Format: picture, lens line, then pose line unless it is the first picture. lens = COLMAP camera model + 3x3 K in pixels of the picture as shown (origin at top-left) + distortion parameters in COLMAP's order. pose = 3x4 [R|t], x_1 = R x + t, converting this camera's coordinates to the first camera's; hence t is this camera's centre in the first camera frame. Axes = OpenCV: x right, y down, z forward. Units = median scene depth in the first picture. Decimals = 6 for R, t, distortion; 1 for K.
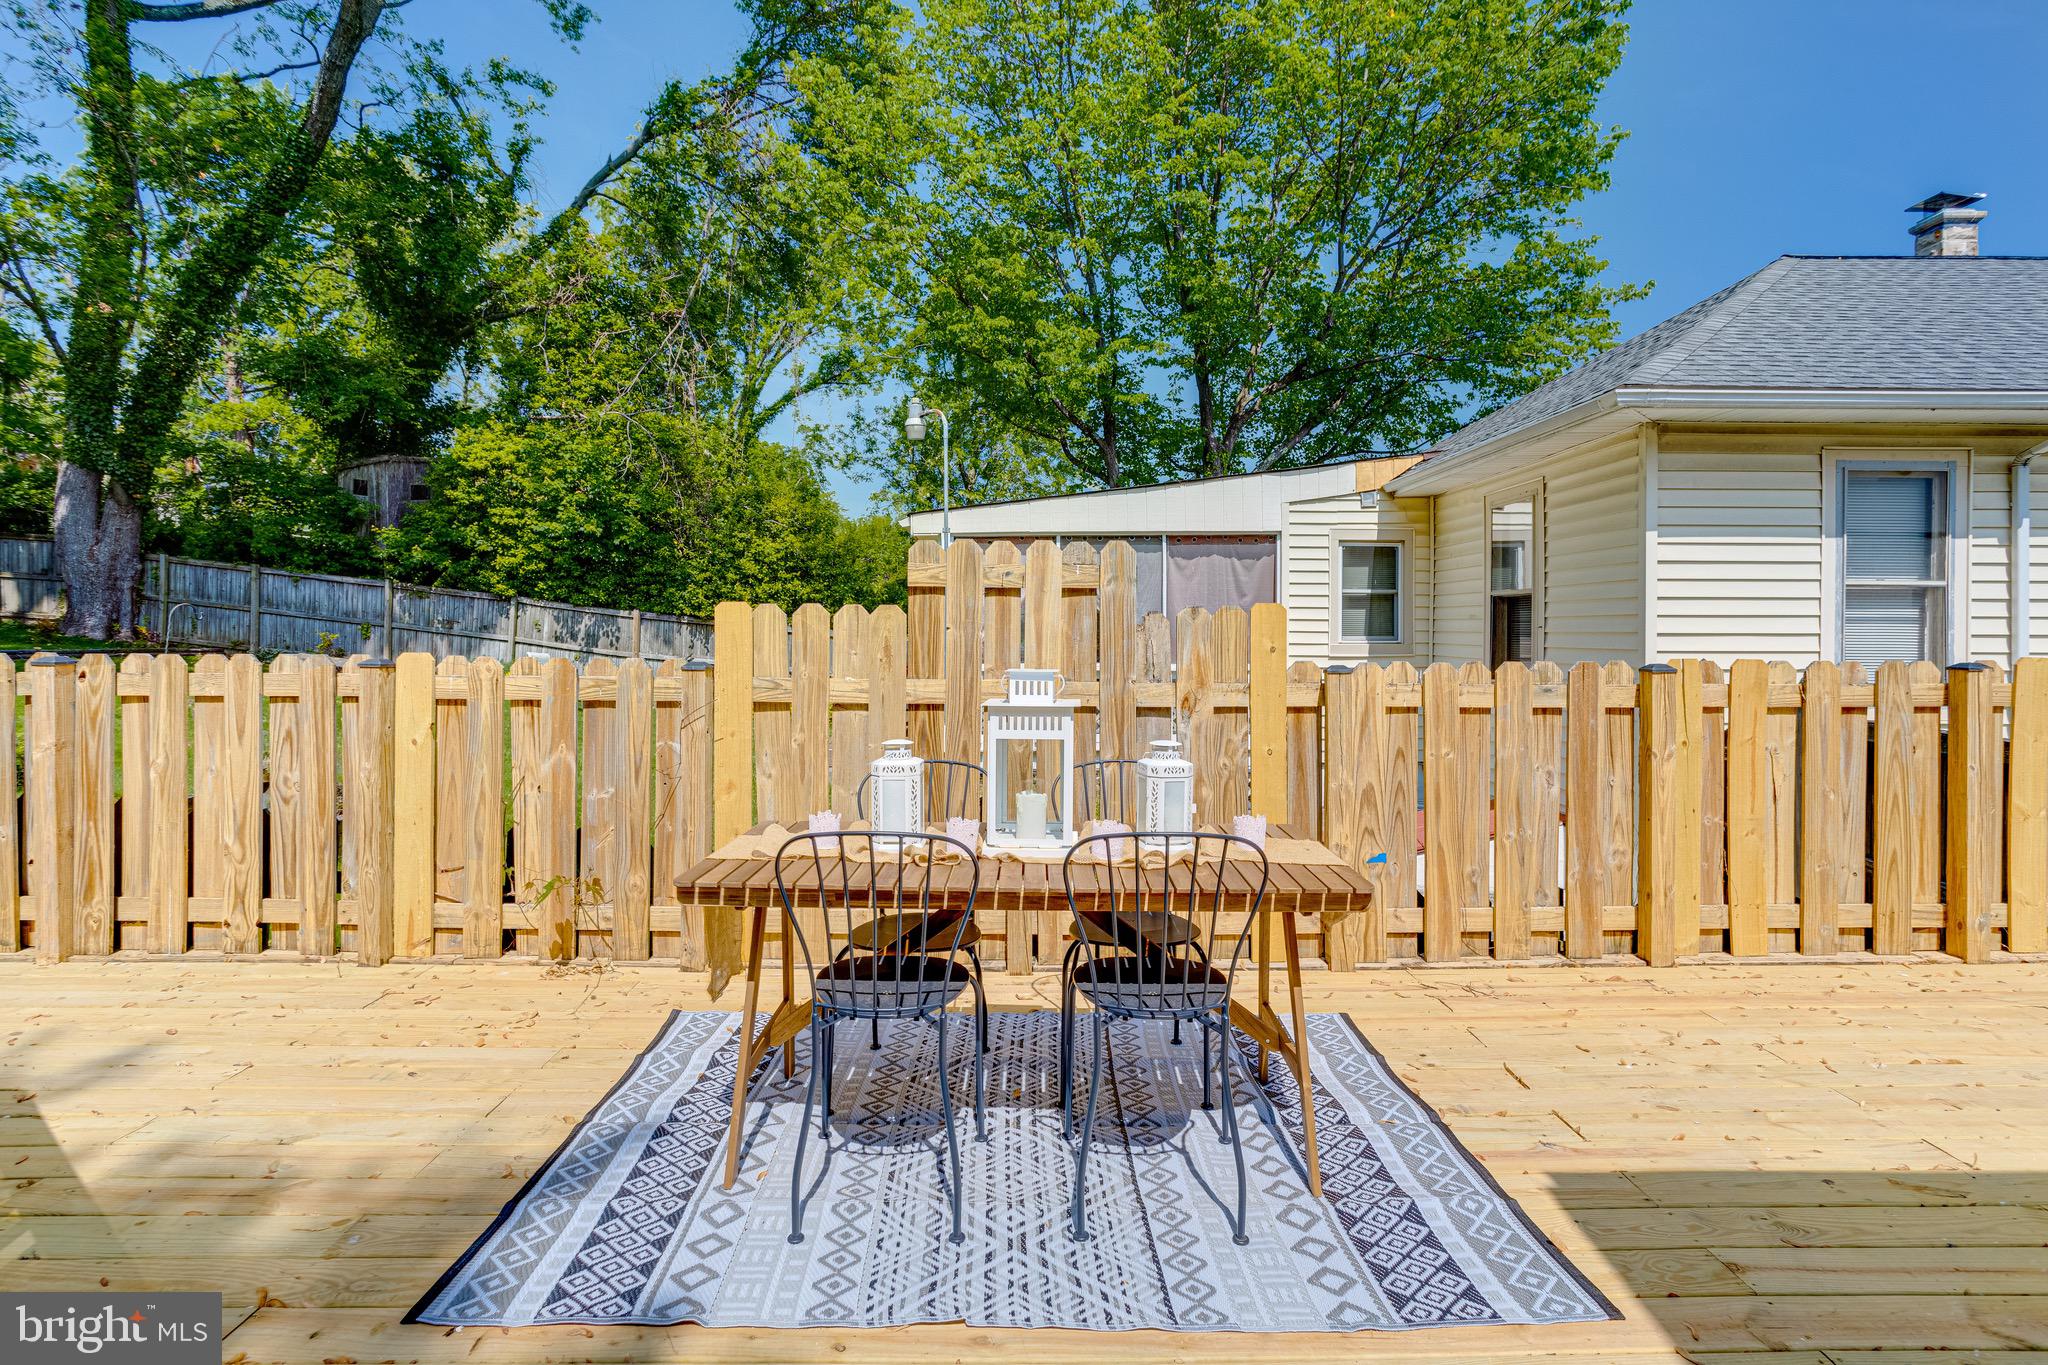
lens RADIAL K [[976.4, 0, 1004.2], [0, 976.4, 636.6], [0, 0, 1]] dist [-0.002665, 0.000443]
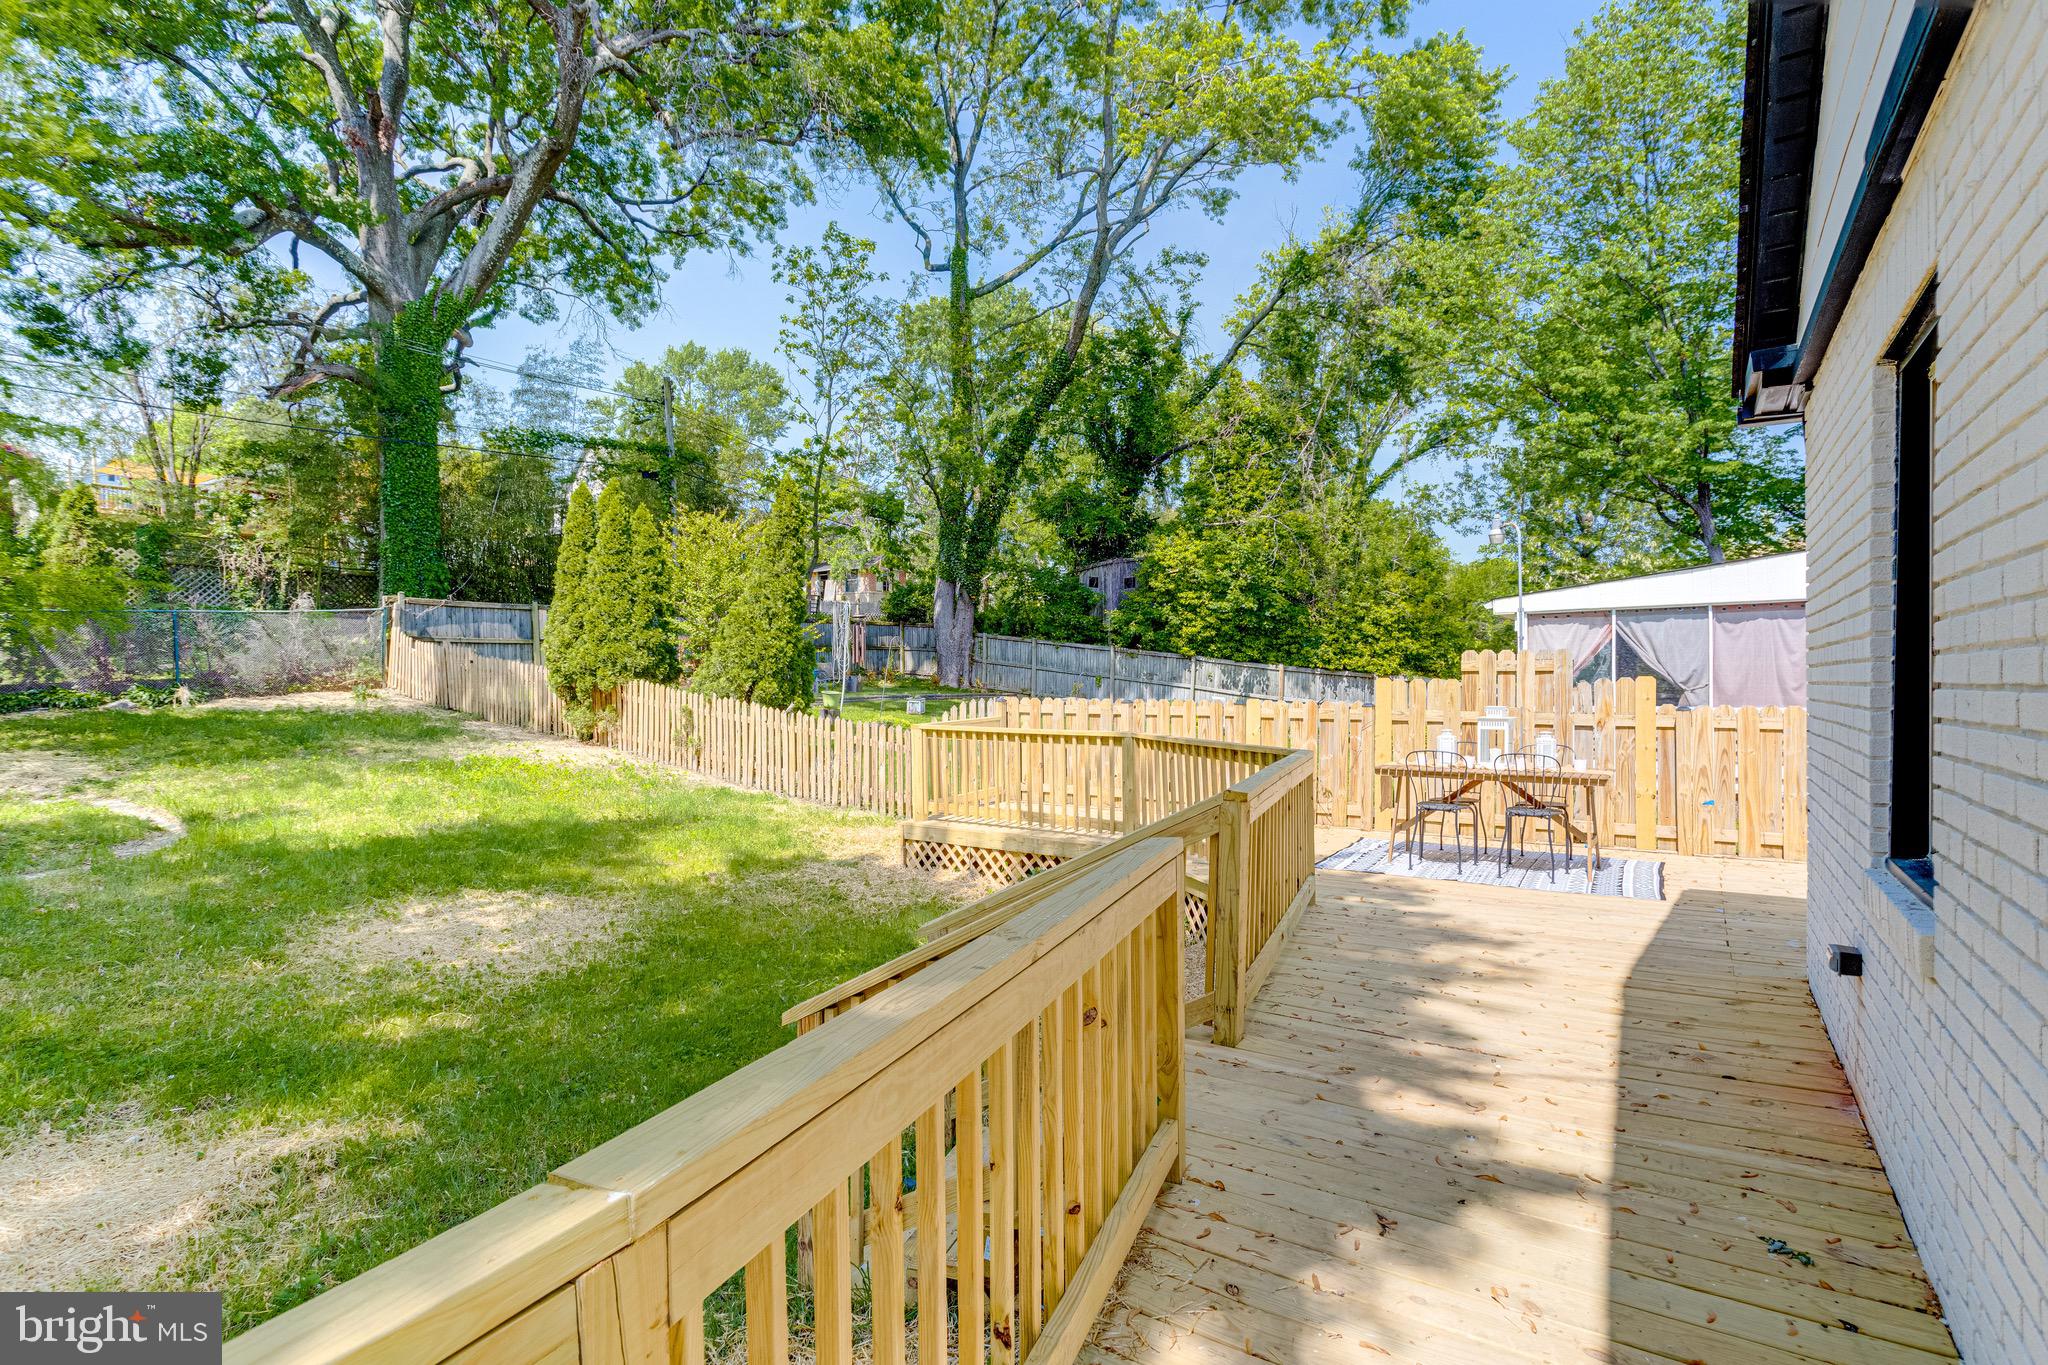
lens RADIAL K [[980.5, 0, 1024.0], [0, 980.5, 682.5], [0, 0, 1]] dist [-0.056899, 0.021287]
pose [[0.834004, -0.003884, -0.551745, 0.058270], [0.005260, 0.999986, 0.000912, -0.006038], [0.551734, -0.003663, 0.834012, -0.282148]]
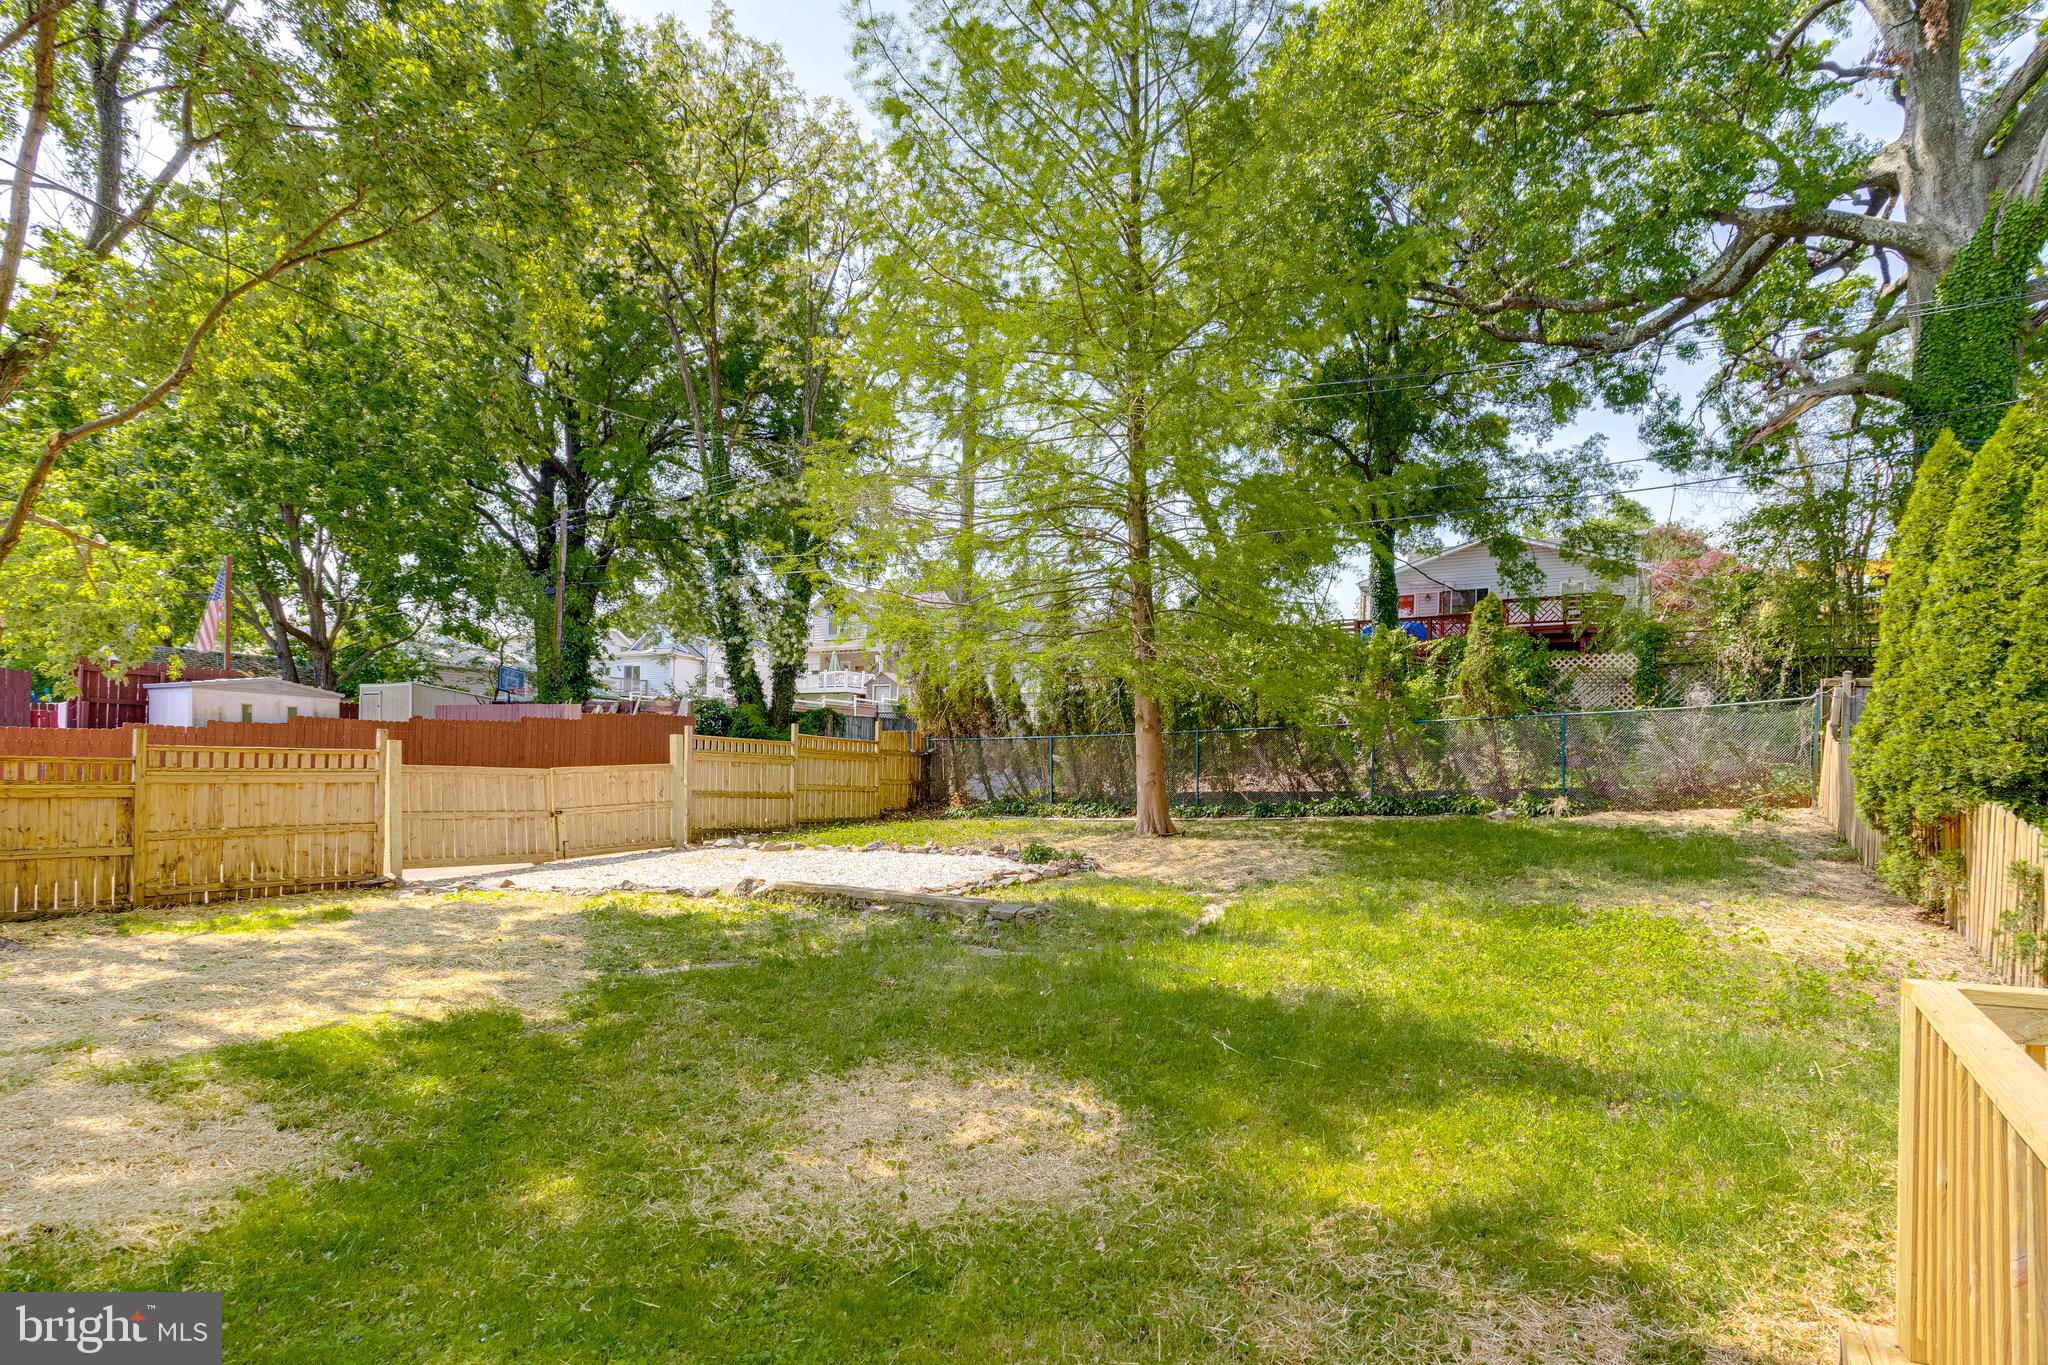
lens RADIAL K [[1064.6, 0, 1042.3], [0, 1064.6, 790.9], [0, 0, 1]] dist [-0.002164, 0.005898]
pose [[-0.485552, -0.002504, -0.874204, -0.079310], [-0.025766, 0.999602, 0.011448, -0.009056], [0.873828, 0.028083, -0.485424, 0.073764]]
